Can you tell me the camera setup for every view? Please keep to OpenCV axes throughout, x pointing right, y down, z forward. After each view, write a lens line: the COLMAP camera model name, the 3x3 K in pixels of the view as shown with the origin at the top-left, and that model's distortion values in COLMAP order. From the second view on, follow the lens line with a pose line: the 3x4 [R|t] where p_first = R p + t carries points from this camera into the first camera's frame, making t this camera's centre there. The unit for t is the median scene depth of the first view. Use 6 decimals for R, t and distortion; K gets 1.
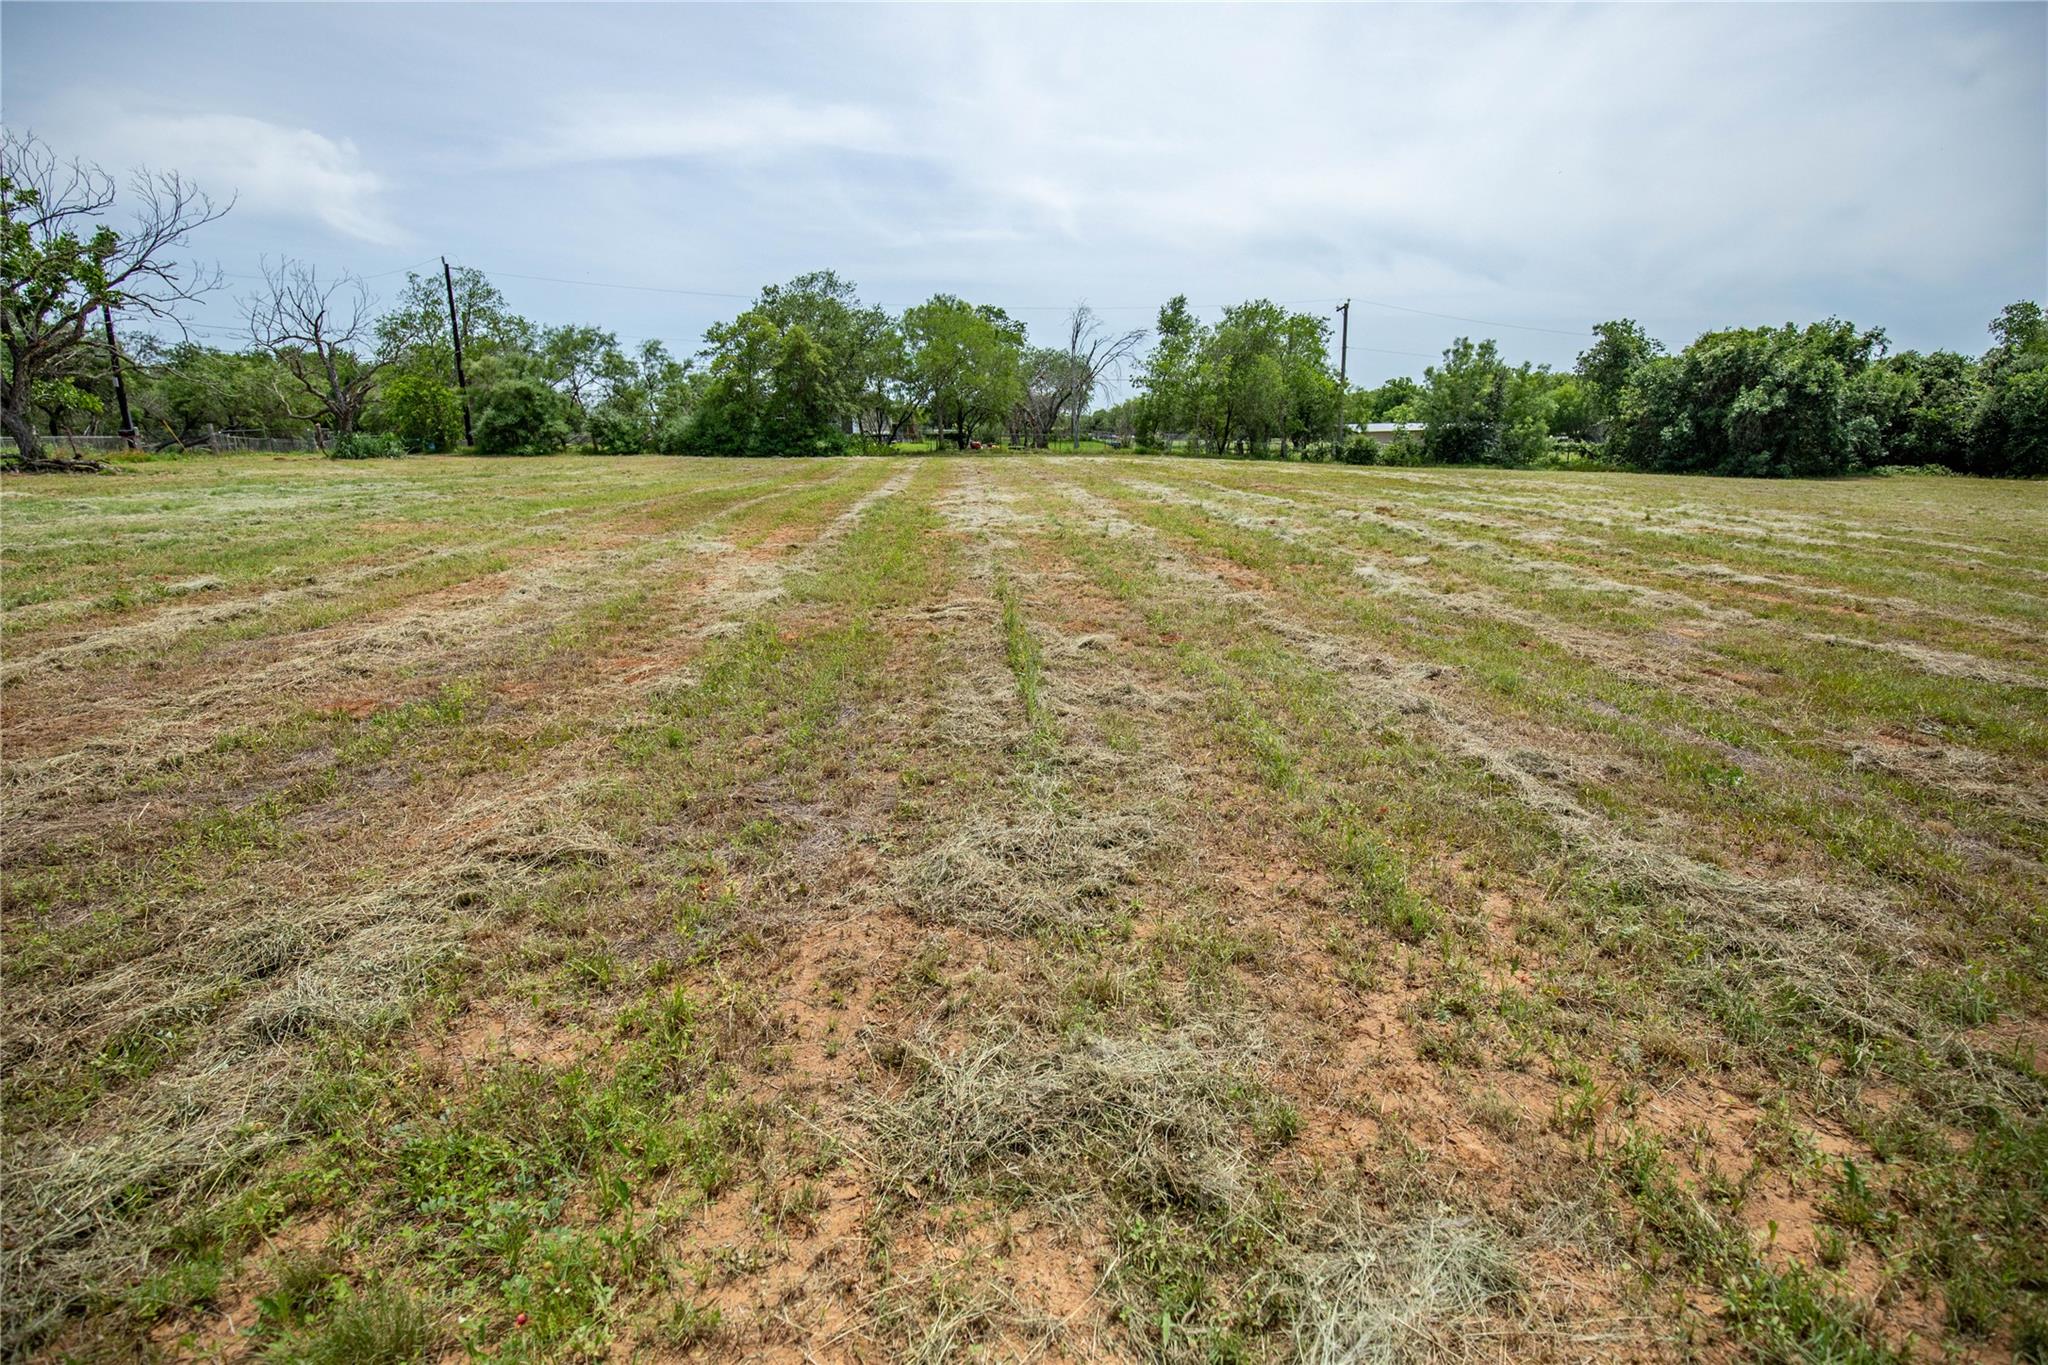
lens RADIAL K [[1048.7, 0, 1028.3], [0, 1048.7, 689.2], [0, 0, 1]] dist [-0.021297, -0.000219]
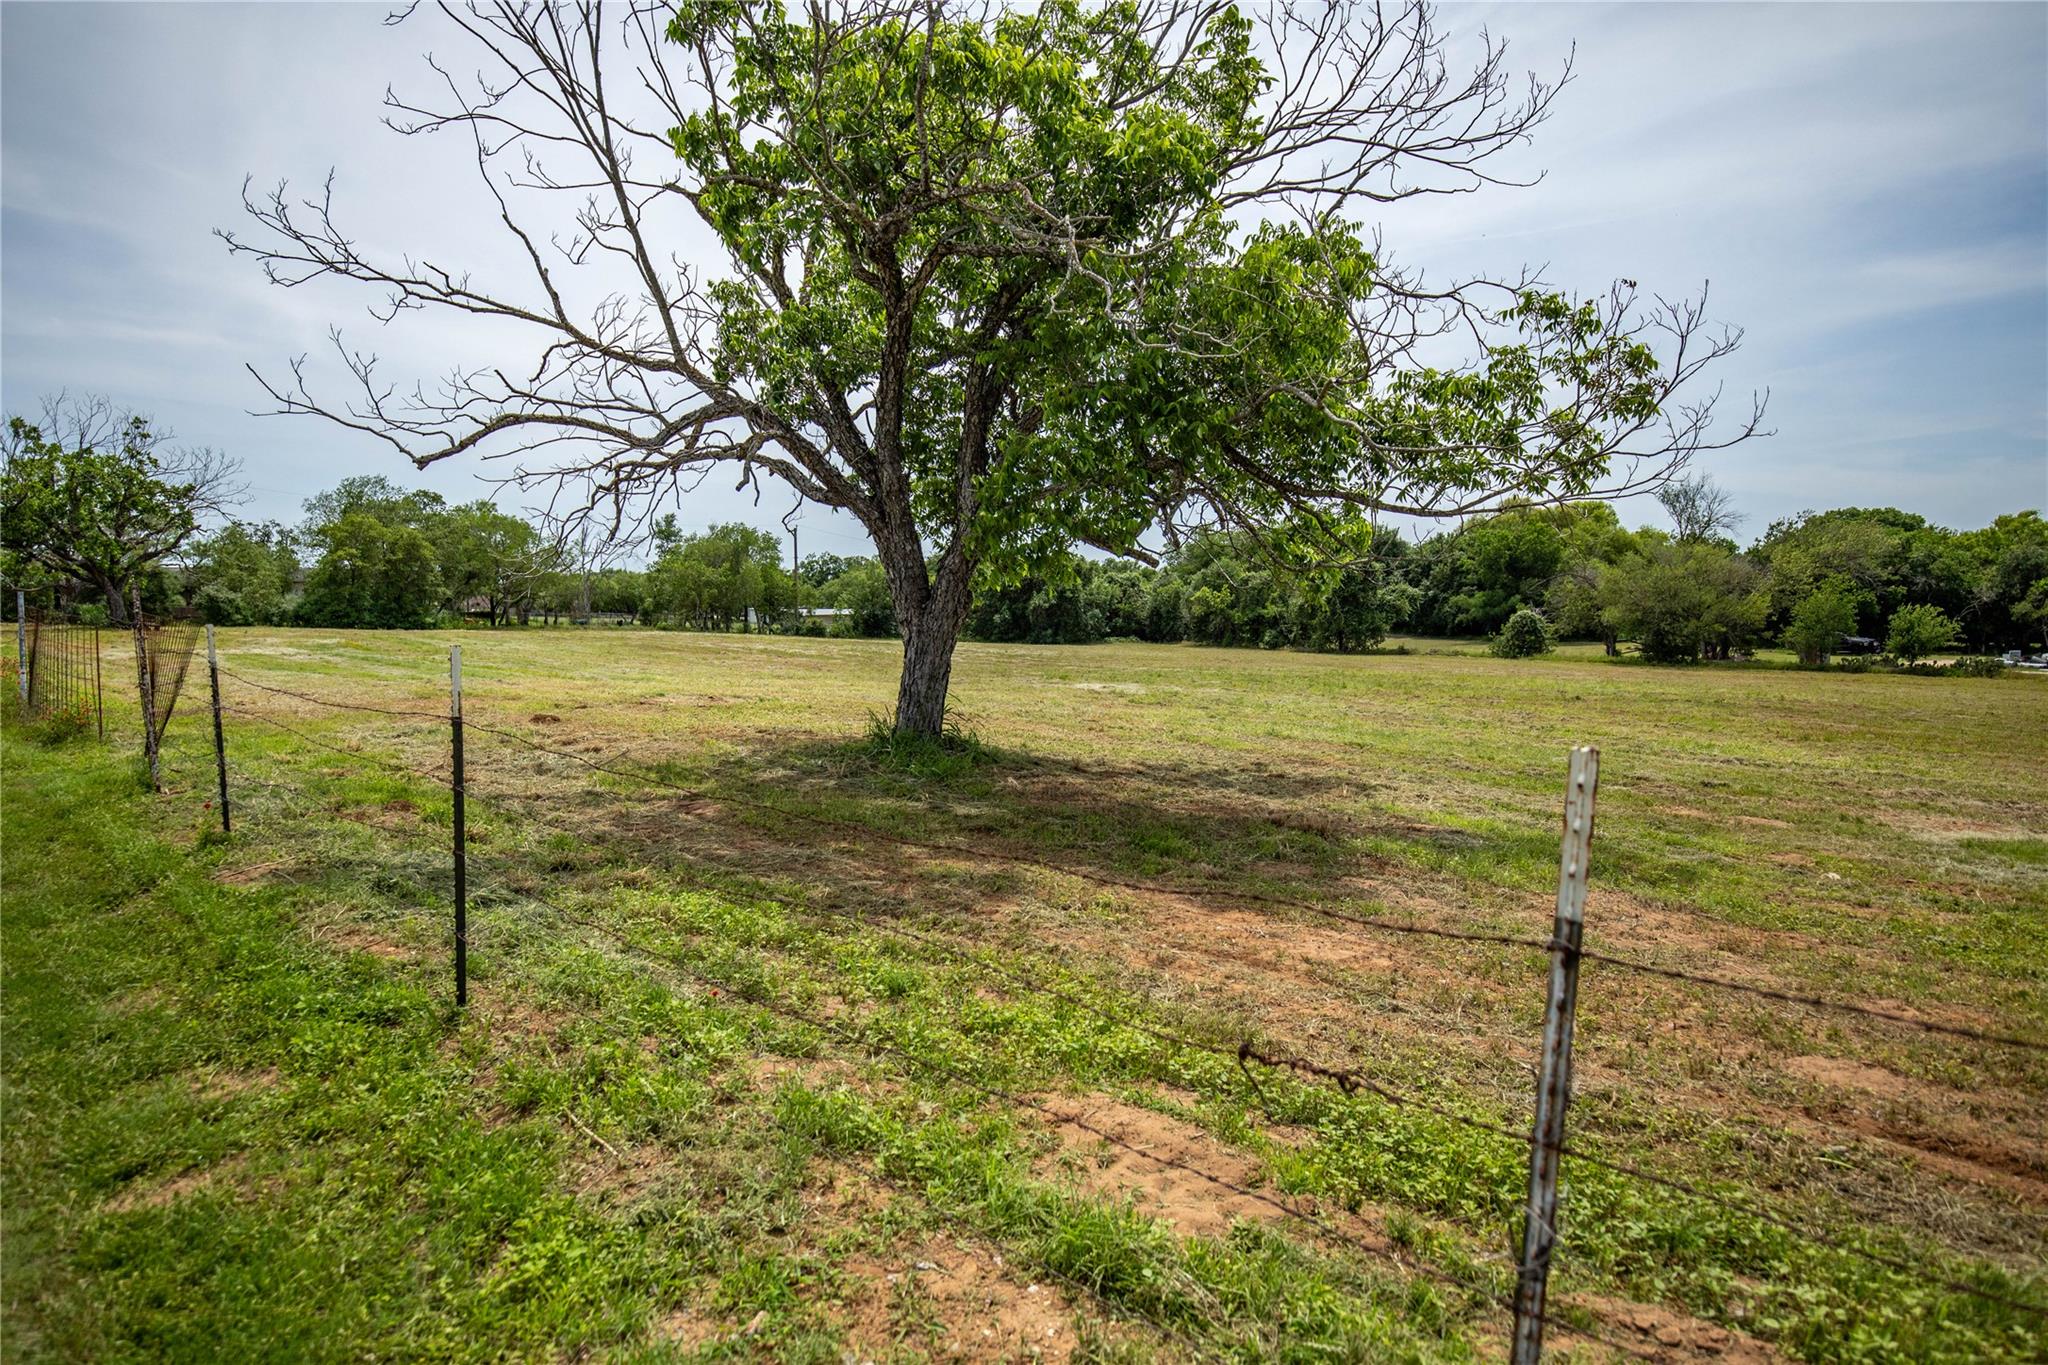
lens RADIAL K [[1240.2, 0, 1023.9], [0, 1240.2, 677.2], [0, 0, 1]] dist [0.001271, 0.000110]
pose [[0.833188, -0.014178, 0.552807, -0.420081], [0.114959, 0.982272, -0.148072, 0.135227], [-0.540908, 0.186922, 0.820048, -0.589824]]
